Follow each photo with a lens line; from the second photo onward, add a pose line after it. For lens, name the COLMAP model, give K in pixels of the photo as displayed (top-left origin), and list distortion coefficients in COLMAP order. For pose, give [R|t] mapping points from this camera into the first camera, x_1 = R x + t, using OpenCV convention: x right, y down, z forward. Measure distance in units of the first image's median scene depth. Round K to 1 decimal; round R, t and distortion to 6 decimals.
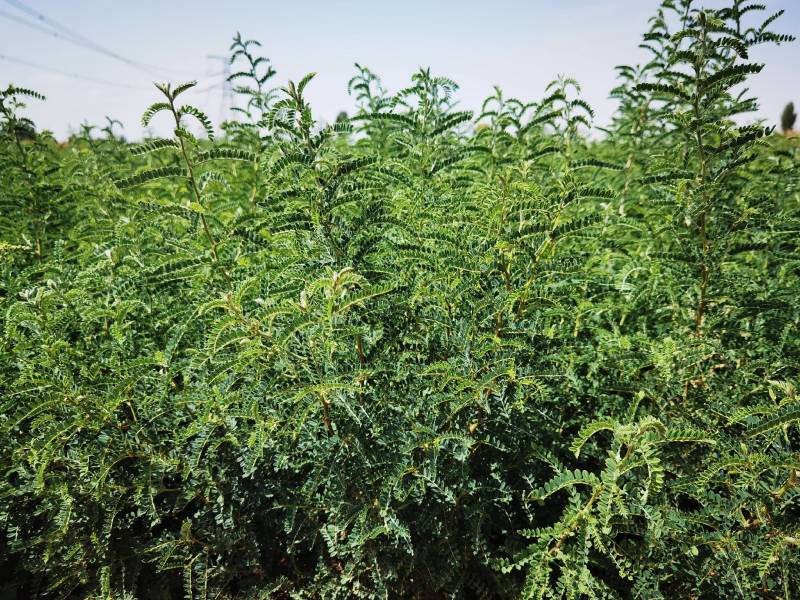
lens RADIAL K [[666.4, 0, 388.3], [0, 666.4, 328.5], [0, 0, 1]] dist [0.009098, -0.023401]
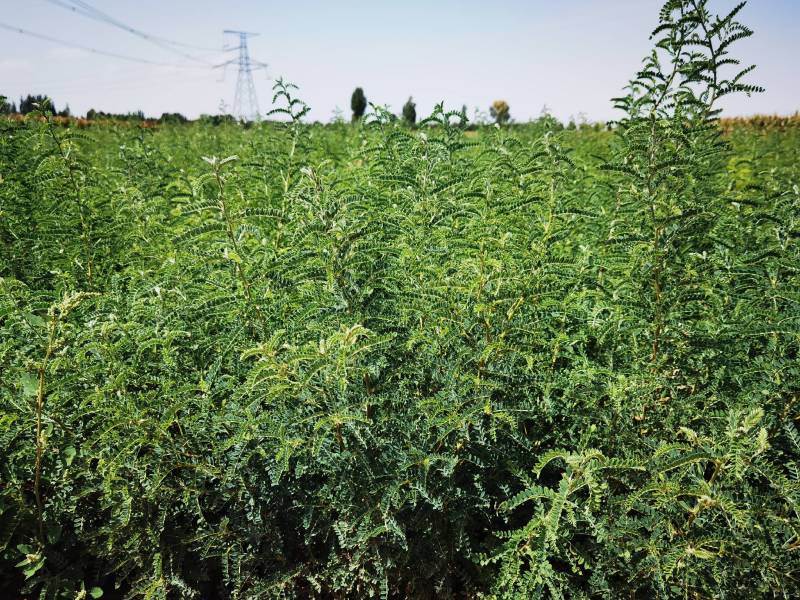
lens RADIAL K [[666.4, 0, 391.9], [0, 666.4, 323.6], [0, 0, 1]] dist [0.009098, -0.023401]
pose [[0.999769, 0.015414, -0.014964, 0.017008], [-0.015041, 0.999580, 0.024785, -0.092669], [0.015339, -0.024554, 0.999581, -0.190280]]
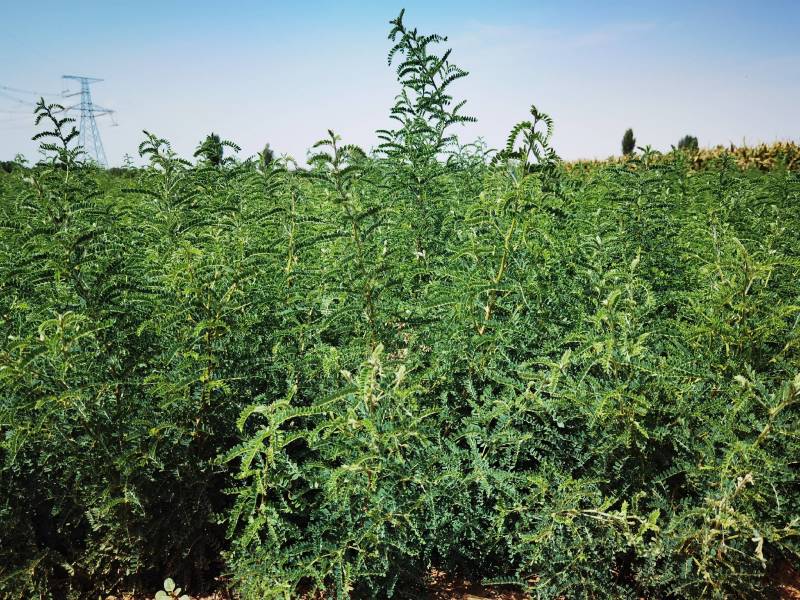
lens RADIAL K [[666.4, 0, 407.3], [0, 666.4, 319.4], [0, 0, 1]] dist [0.009098, -0.023401]
pose [[0.978690, -0.044098, 0.200555, 0.261050], [0.053397, 0.997723, -0.041193, 0.019010], [-0.198281, 0.051024, 0.978816, -0.393191]]
